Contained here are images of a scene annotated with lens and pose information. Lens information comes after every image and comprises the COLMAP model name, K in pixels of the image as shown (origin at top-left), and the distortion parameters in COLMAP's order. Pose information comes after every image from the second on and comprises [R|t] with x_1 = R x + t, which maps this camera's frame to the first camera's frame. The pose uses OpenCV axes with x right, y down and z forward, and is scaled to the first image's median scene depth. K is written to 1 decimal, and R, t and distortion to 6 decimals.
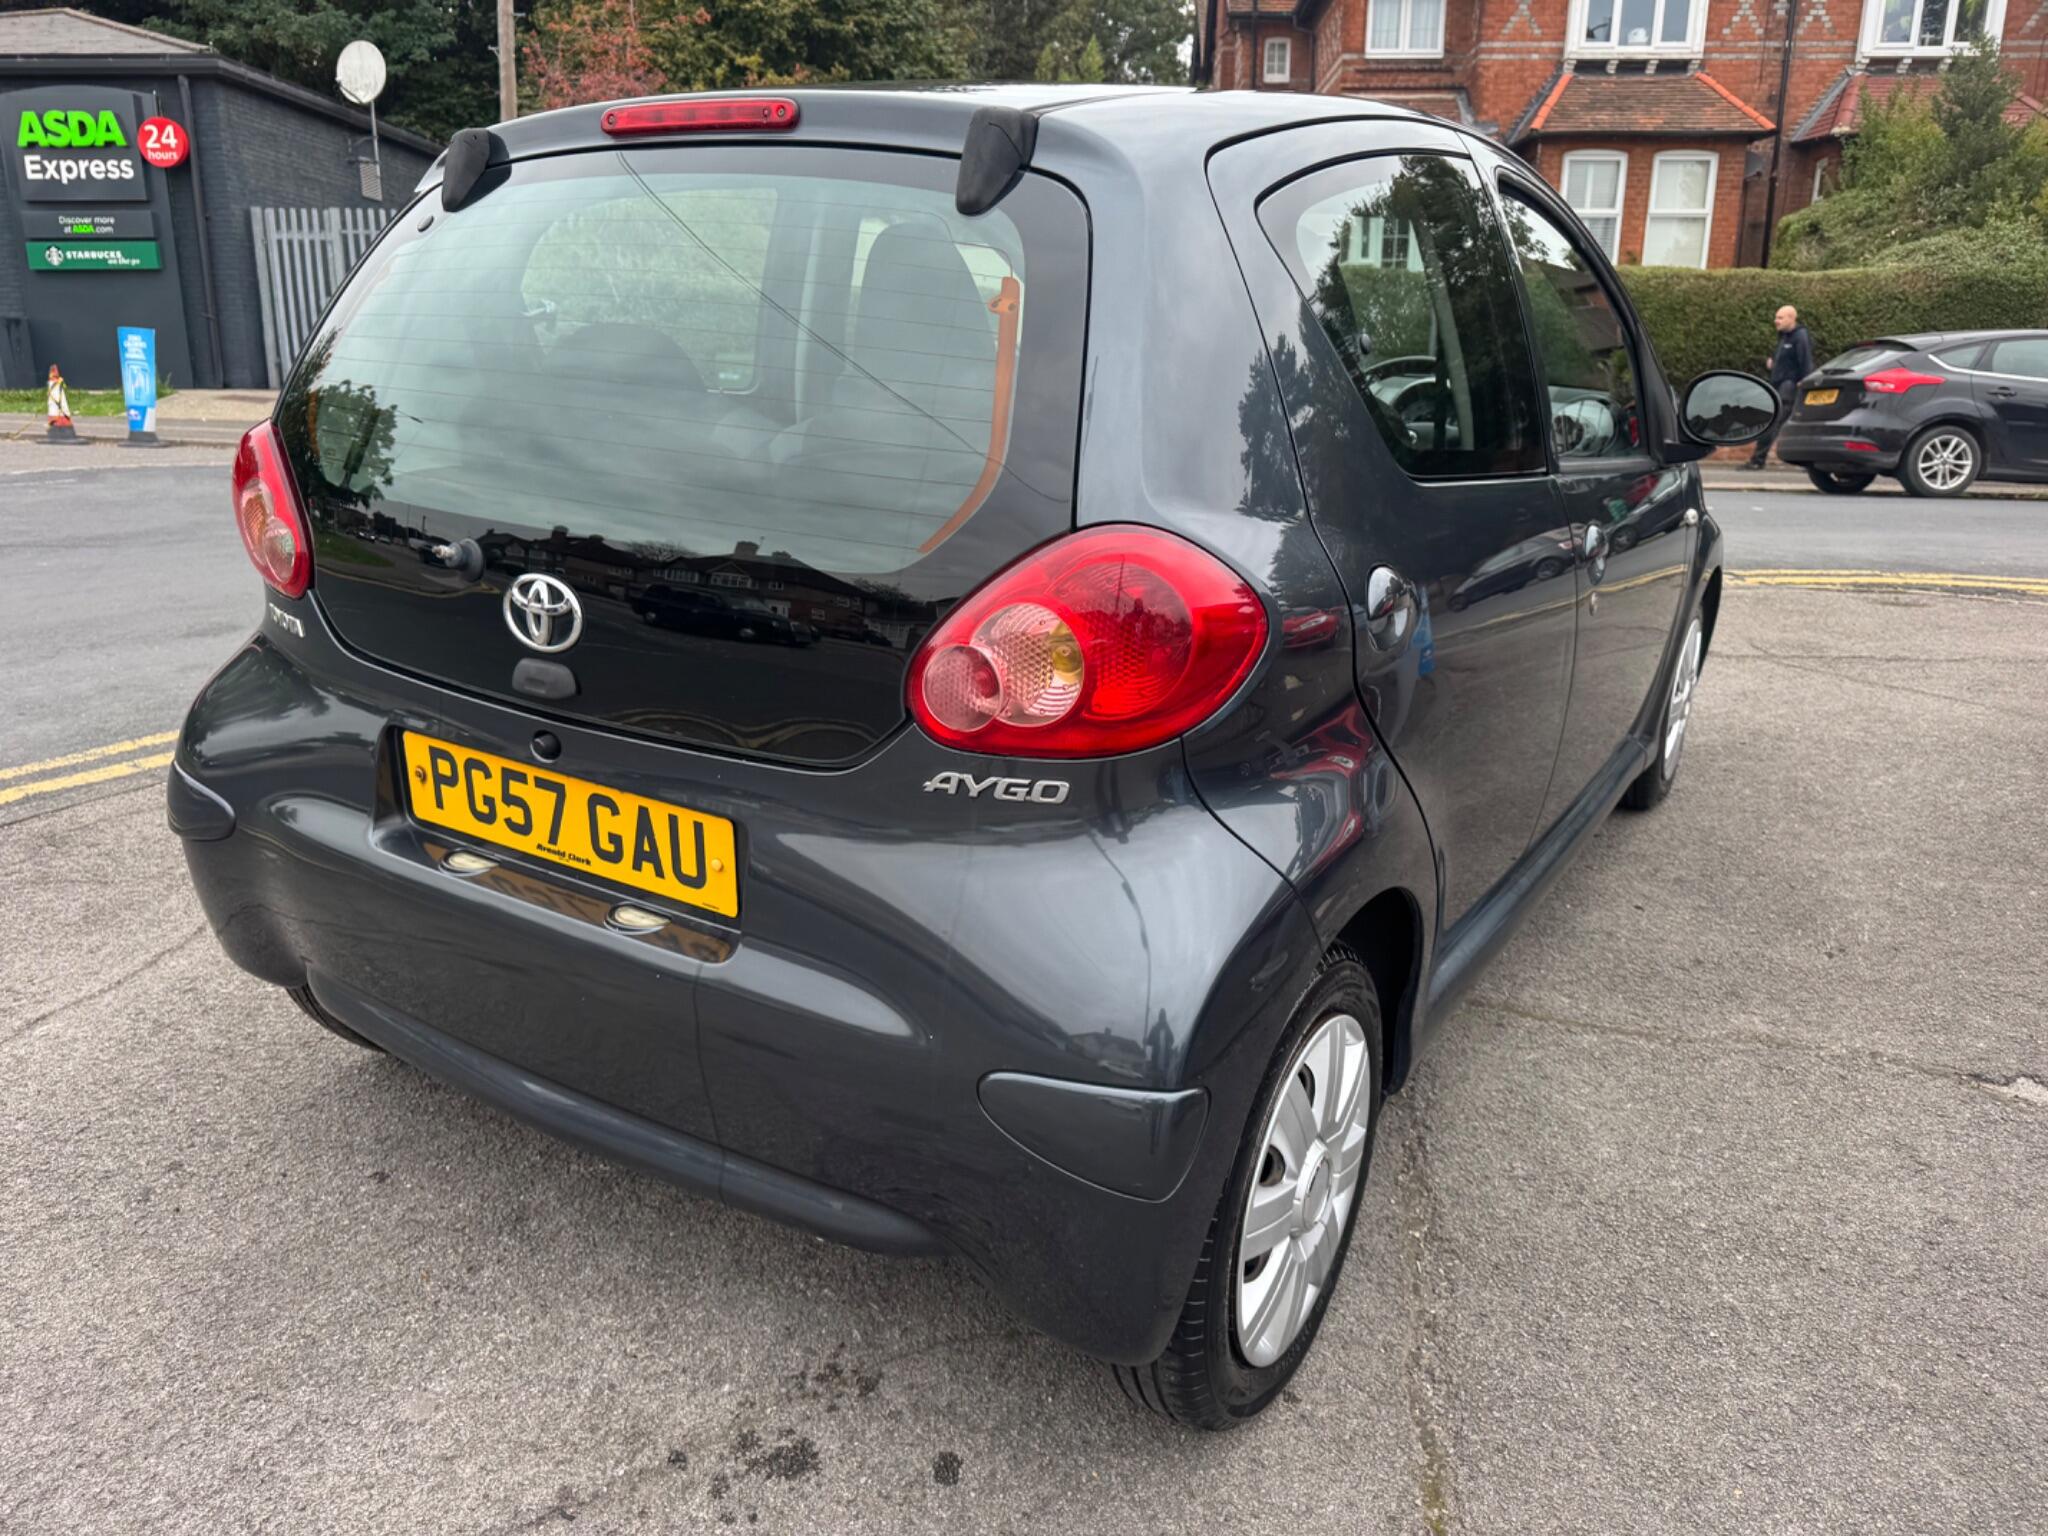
lens RADIAL K [[1456.9, 0, 1012.4], [0, 1456.9, 771.8], [0, 0, 1]] dist [0.010913, -0.014065]
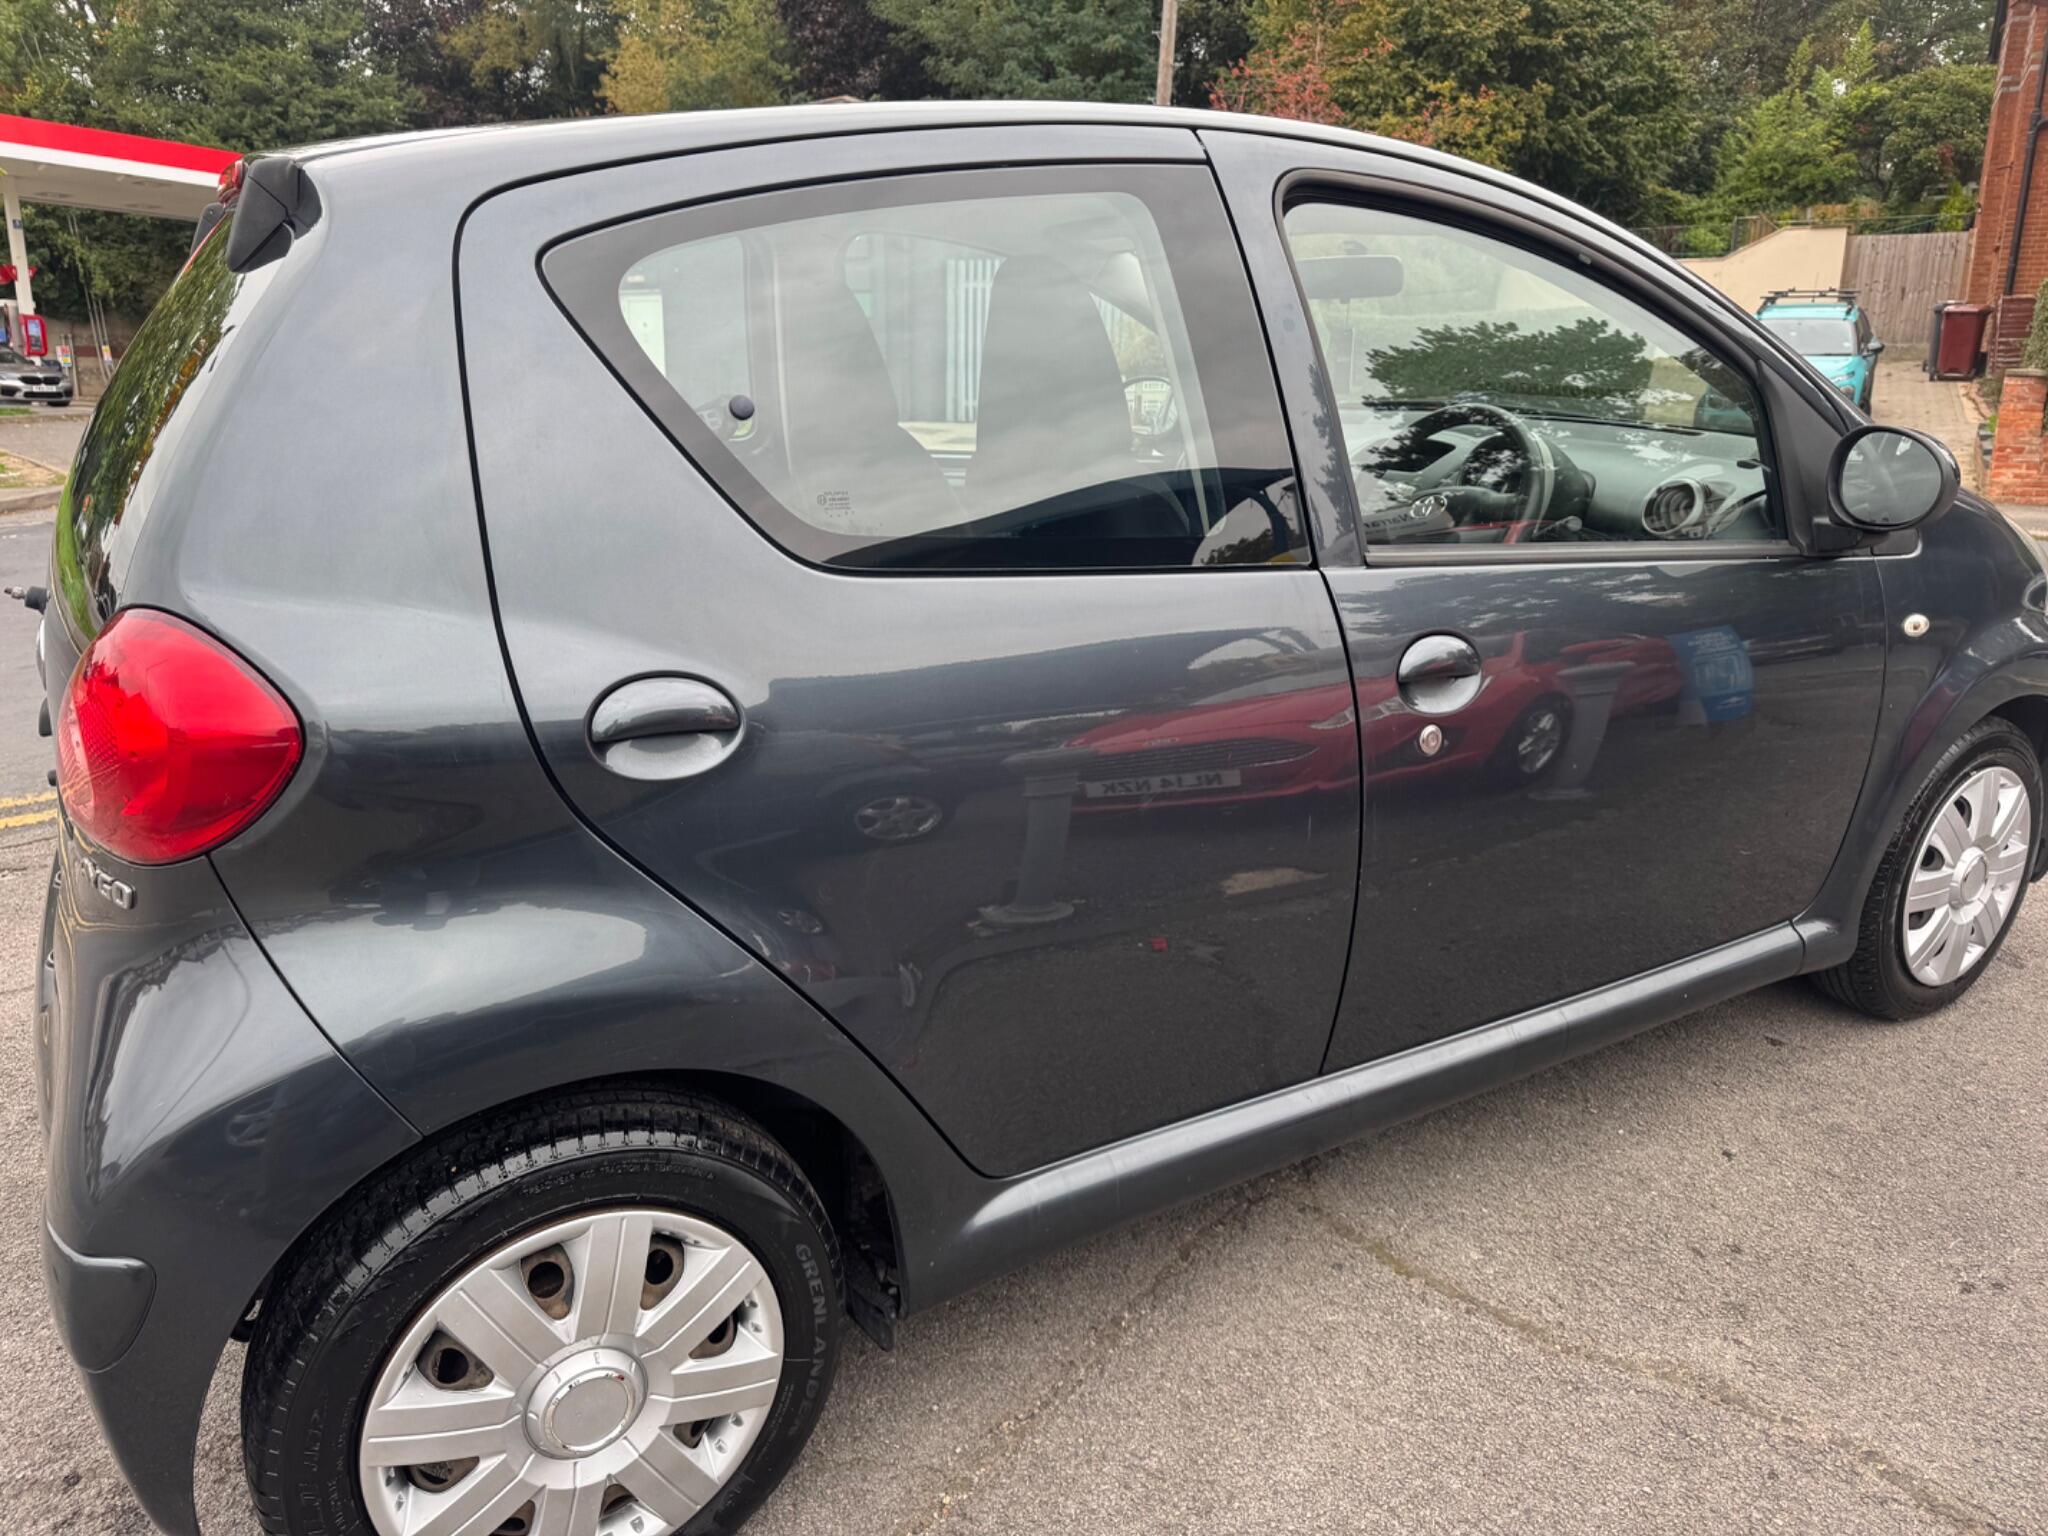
lens RADIAL K [[1456.9, 0, 1022.9], [0, 1456.9, 761.7], [0, 0, 1]] dist [0.010913, -0.014065]
pose [[0.894644, 0.107622, -0.433624, 0.436525], [-0.118258, 0.992980, 0.002463, -0.065823], [0.430845, 0.049076, 0.901090, 0.193811]]
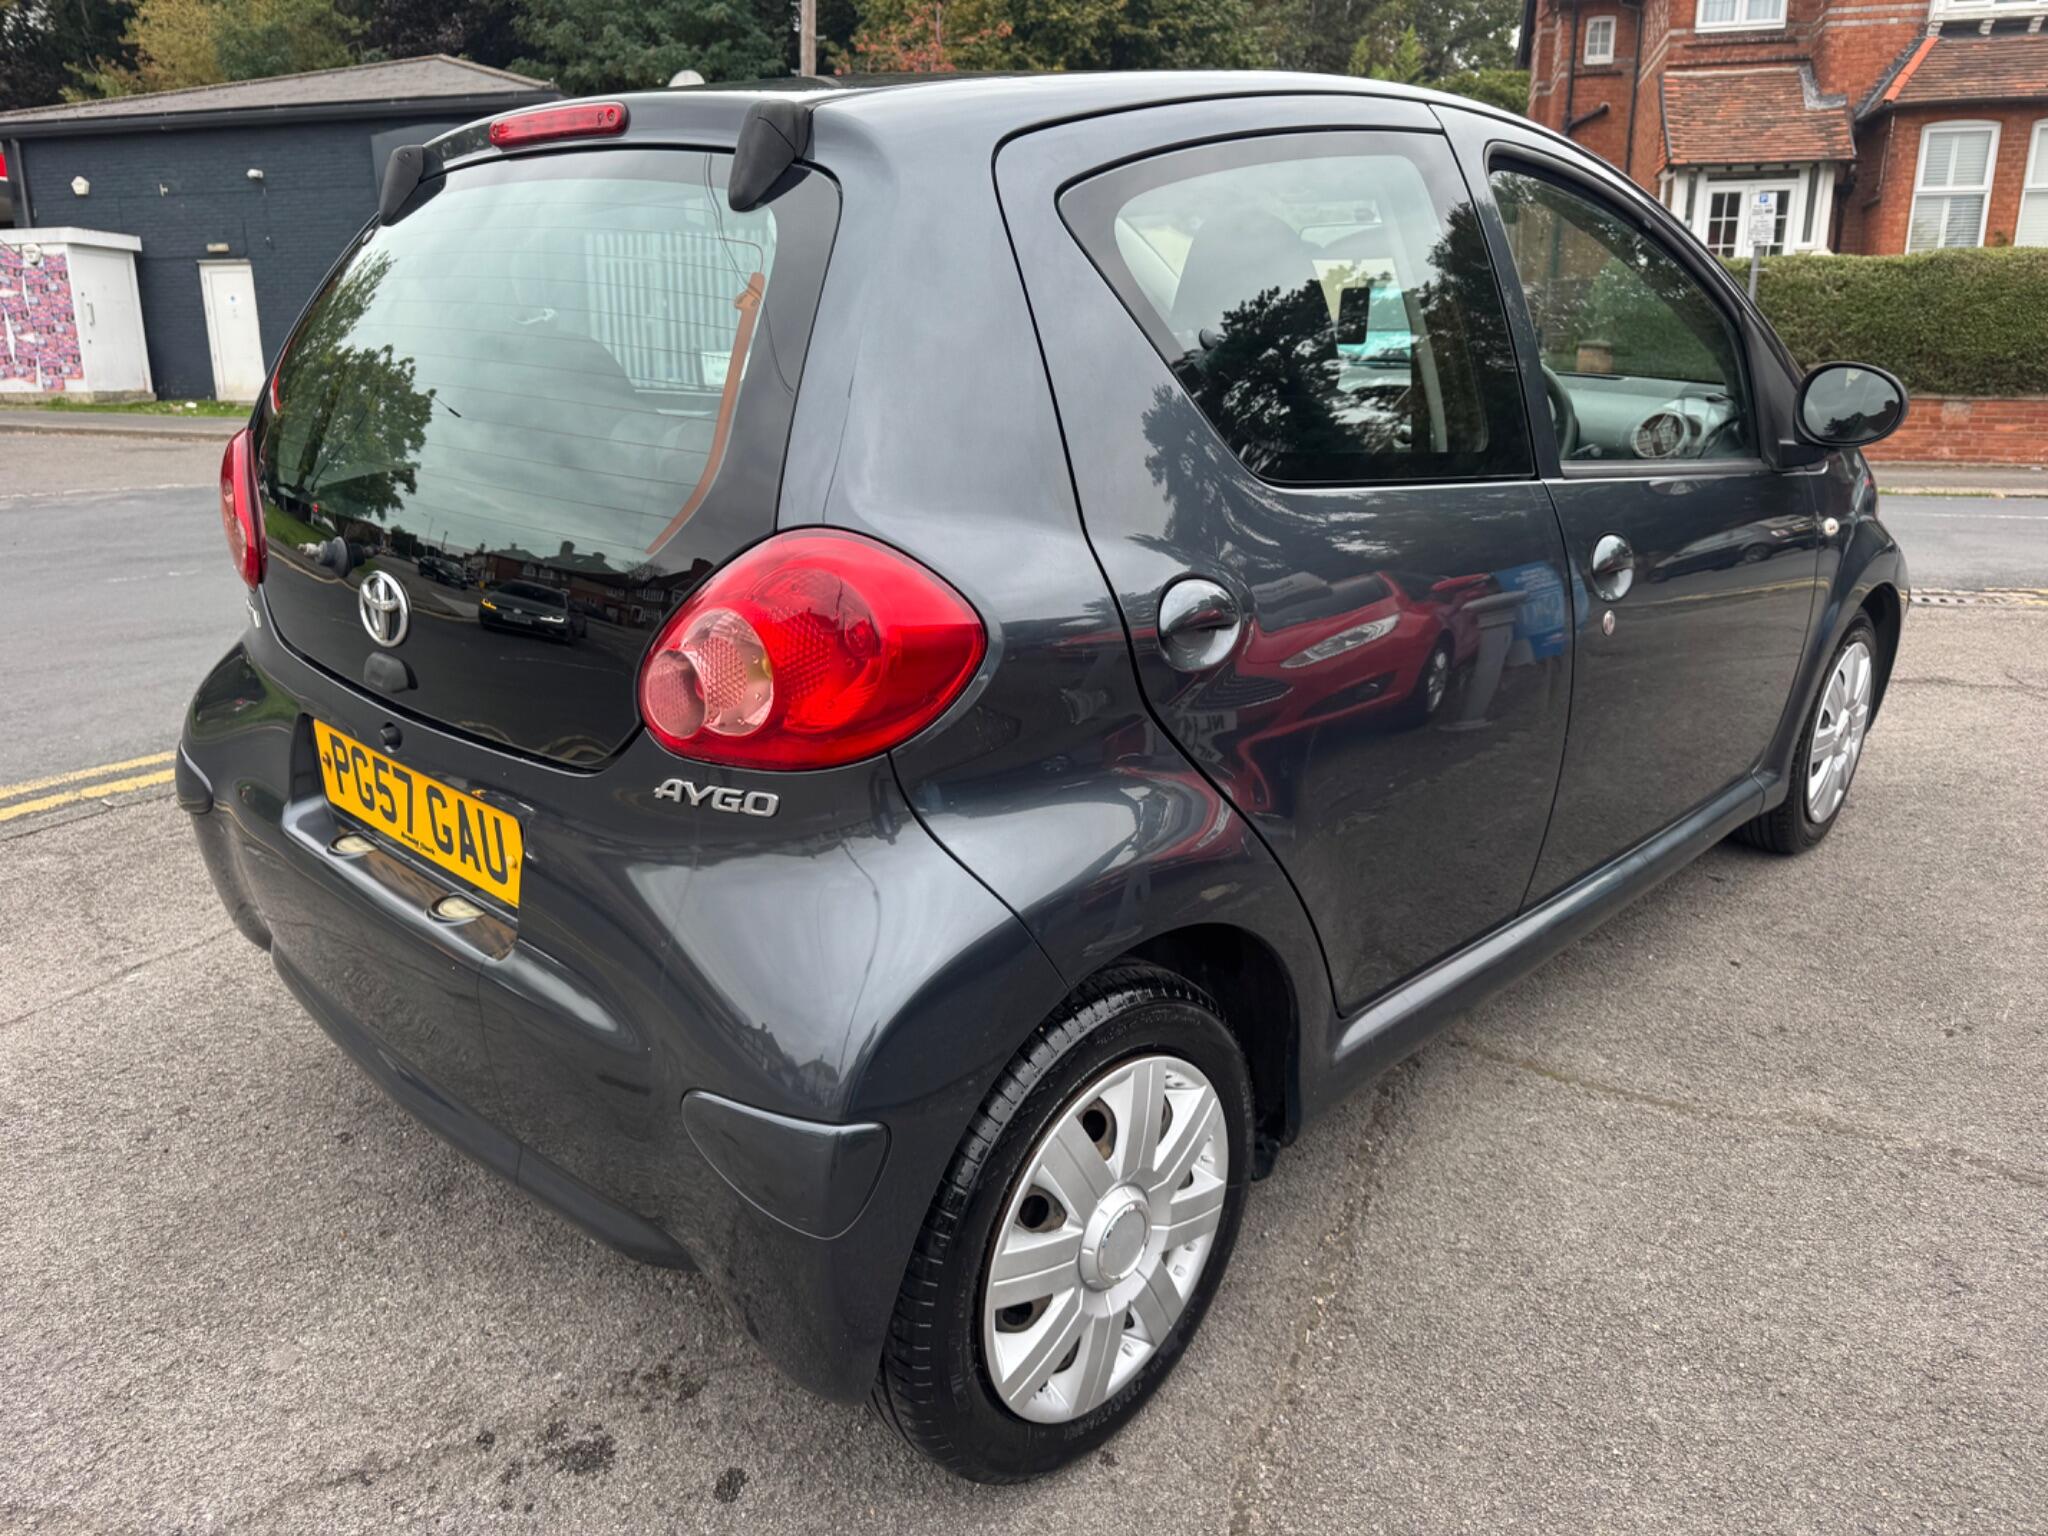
lens RADIAL K [[1456.9, 0, 1022.4], [0, 1456.9, 775.0], [0, 0, 1]] dist [0.010913, -0.014065]
pose [[0.979865, 0.041867, -0.195220, 0.182576], [-0.041987, 0.999112, 0.003528, -0.007629], [0.195194, 0.004740, 0.980753, 0.039650]]
